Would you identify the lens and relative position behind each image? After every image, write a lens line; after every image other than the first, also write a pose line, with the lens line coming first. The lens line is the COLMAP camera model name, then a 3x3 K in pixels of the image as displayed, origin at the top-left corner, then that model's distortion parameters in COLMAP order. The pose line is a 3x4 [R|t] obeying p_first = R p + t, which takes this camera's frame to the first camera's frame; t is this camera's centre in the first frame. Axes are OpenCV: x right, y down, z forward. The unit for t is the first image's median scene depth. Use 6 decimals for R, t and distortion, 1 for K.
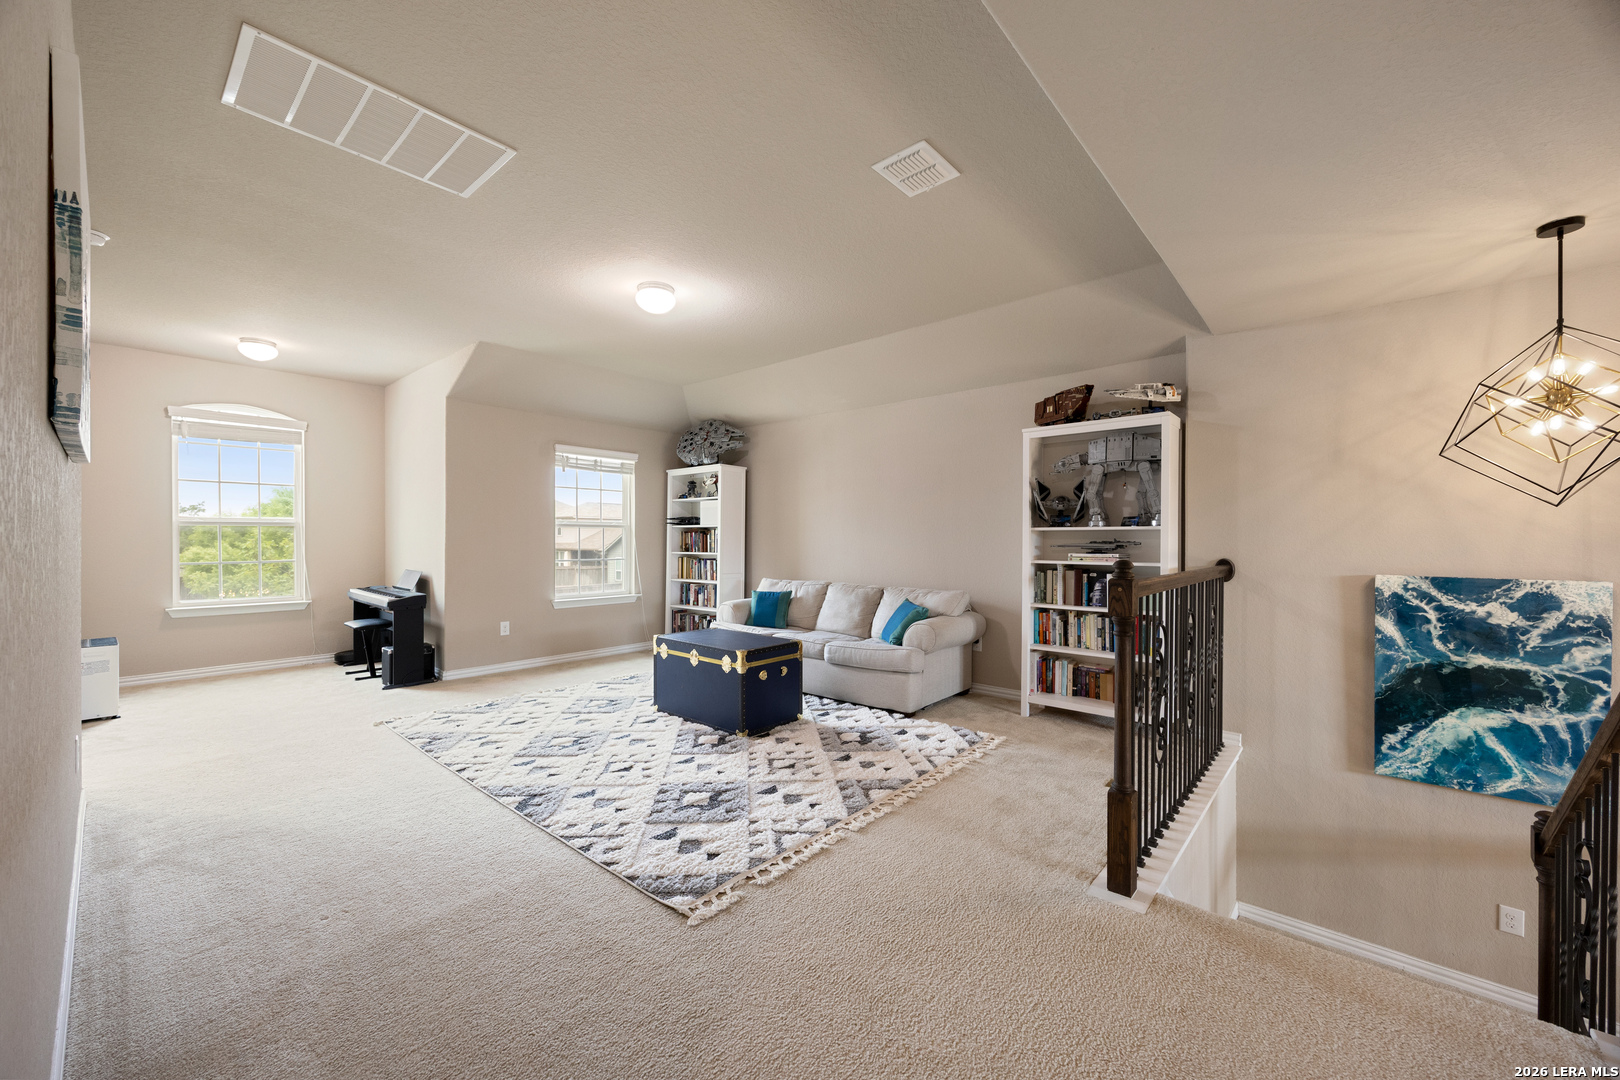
lens RADIAL K [[620.7, 0, 803.3], [0, 620.7, 534.7], [0, 0, 1]] dist [-0.001703, -0.000143]
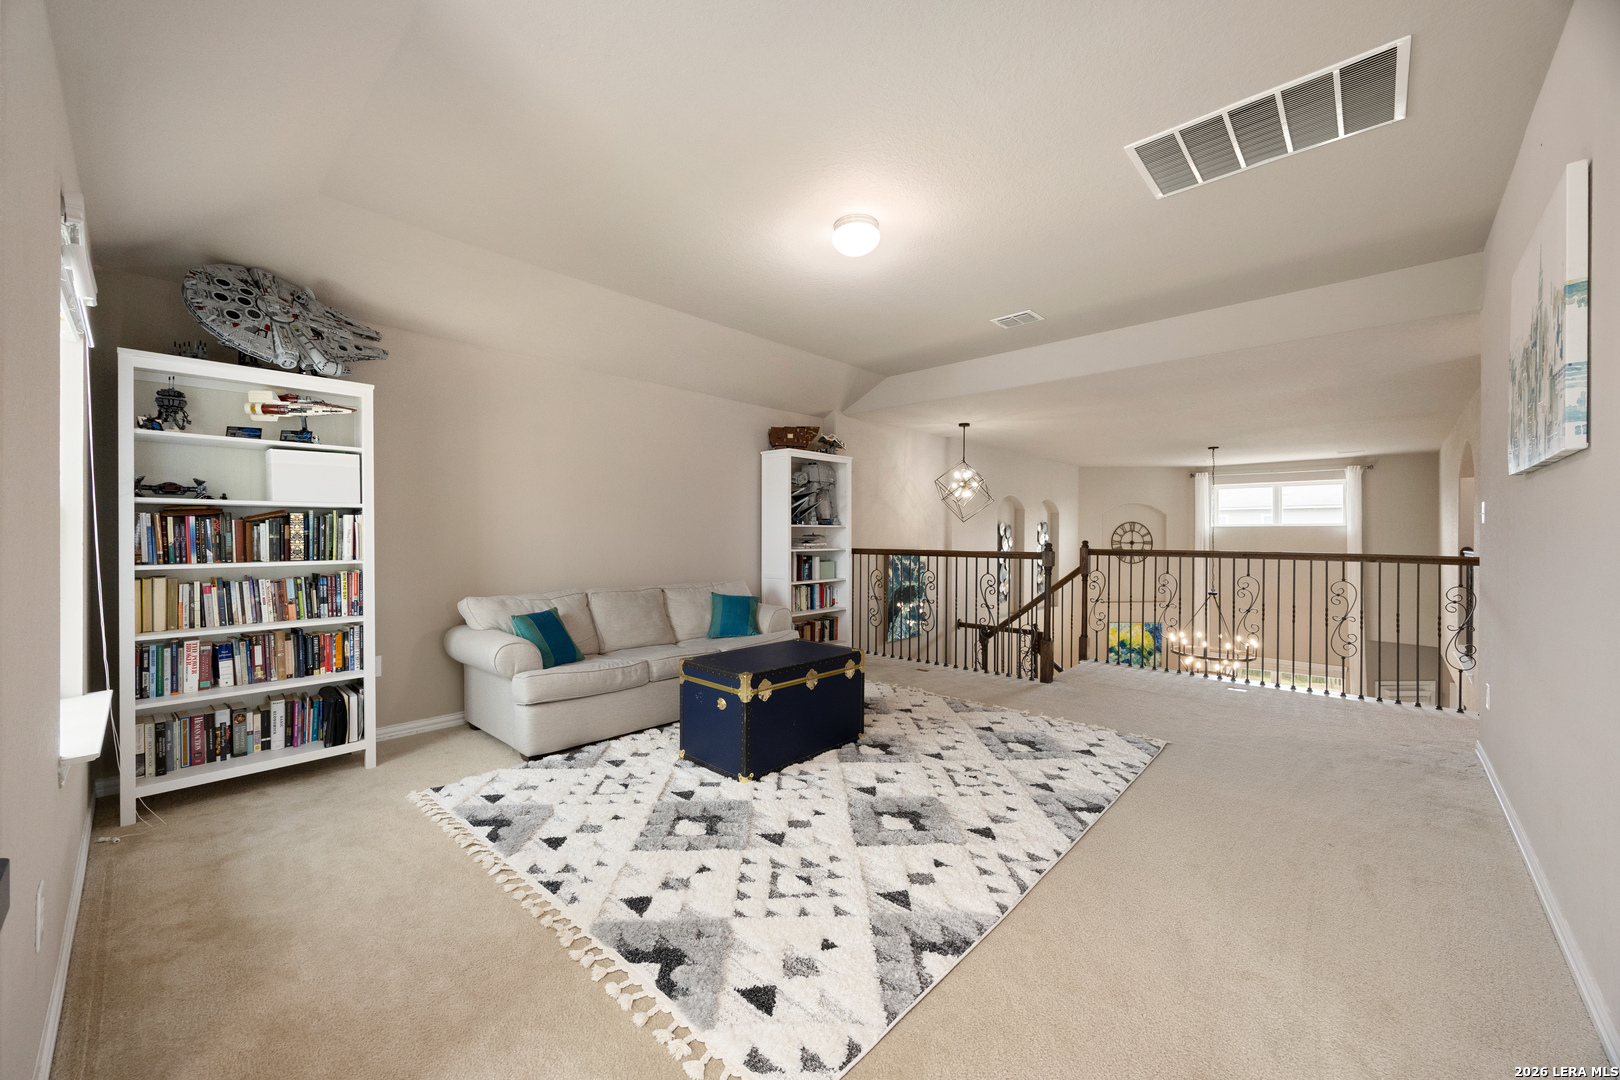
lens RADIAL K [[620.7, 0, 803.3], [0, 620.7, 534.7], [0, 0, 1]] dist [-0.001703, -0.000143]
pose [[0.029569, -0.003485, 0.999557, -0.946405], [-0.009925, 0.999944, 0.003780, 0.004833], [-0.999513, -0.010033, 0.029533, 0.943385]]
